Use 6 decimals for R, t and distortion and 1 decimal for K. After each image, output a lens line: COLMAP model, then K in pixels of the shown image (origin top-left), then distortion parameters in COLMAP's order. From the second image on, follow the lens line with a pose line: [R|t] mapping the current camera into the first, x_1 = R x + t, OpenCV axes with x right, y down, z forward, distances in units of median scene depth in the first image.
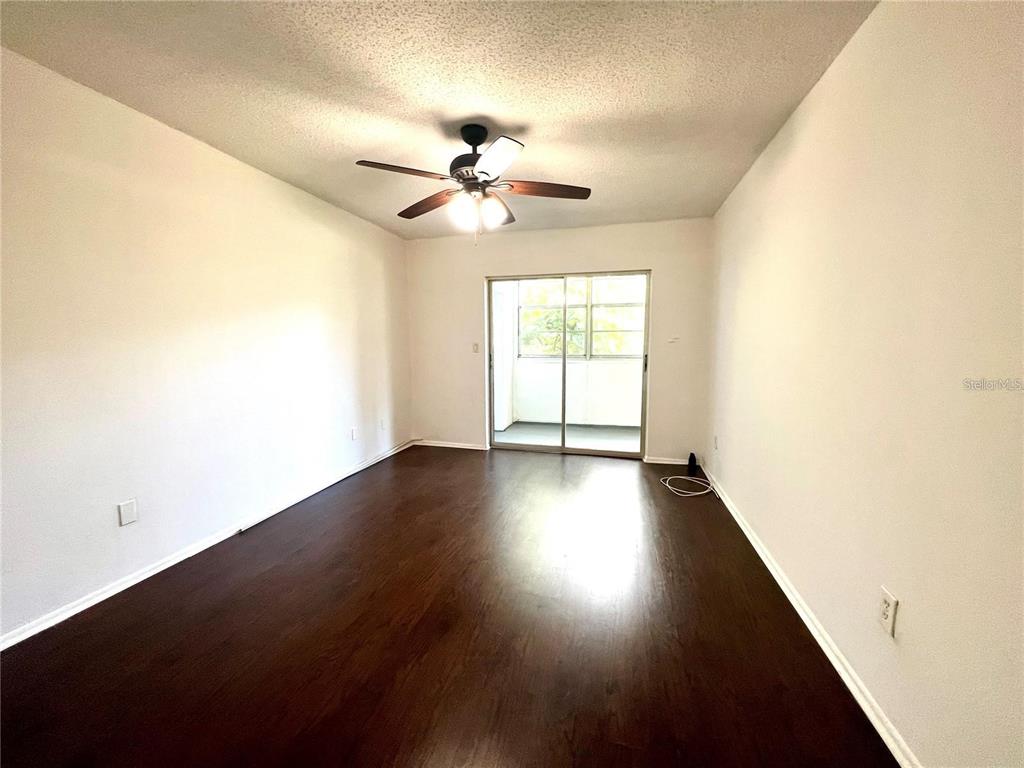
lens RADIAL K [[413.7, 0, 506.3], [0, 413.7, 384.0], [0, 0, 1]] dist [0.003193, 0.000560]
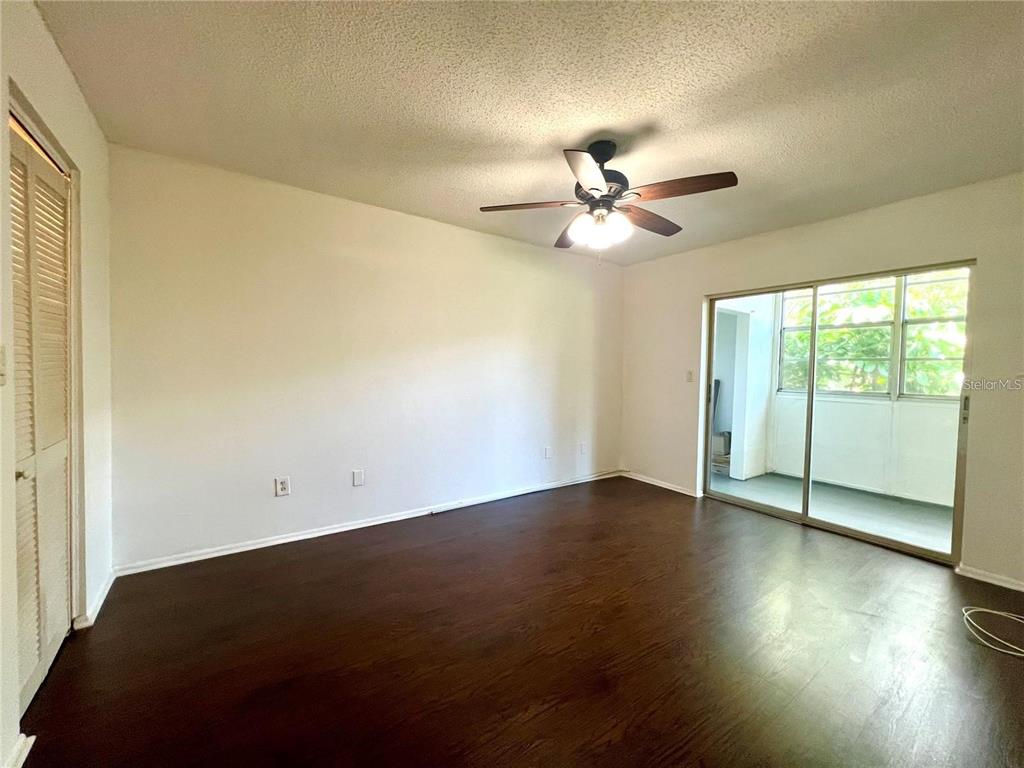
lens RADIAL K [[413.7, 0, 510.3], [0, 413.7, 383.4], [0, 0, 1]] dist [0.003193, 0.000560]
pose [[0.765240, 0.040754, -0.642454, 0.206916], [-0.086588, 0.995441, -0.039991, -0.005797], [0.637895, 0.086232, 0.765280, 0.092426]]
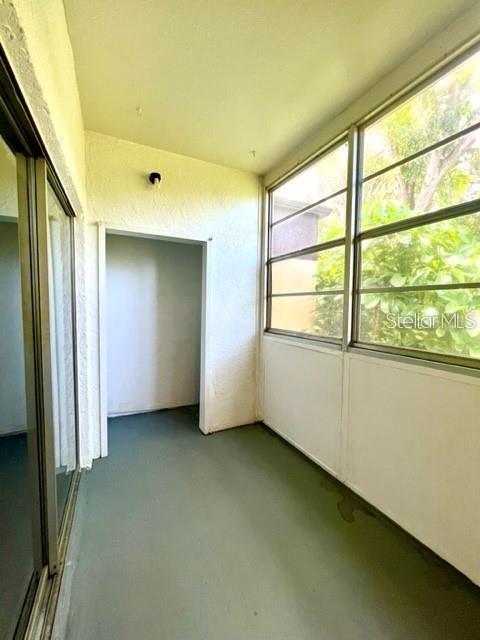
lens RADIAL K [[258.5, 0, 240.8], [0, 258.5, 319.3], [0, 0, 1]] dist [0.003193, 0.000560]
pose [[0.666381, 0.049537, -0.743964, 0.460973], [-0.085483, 0.996287, -0.010230, -0.110198], [0.740695, 0.070413, 0.668141, 0.959087]]
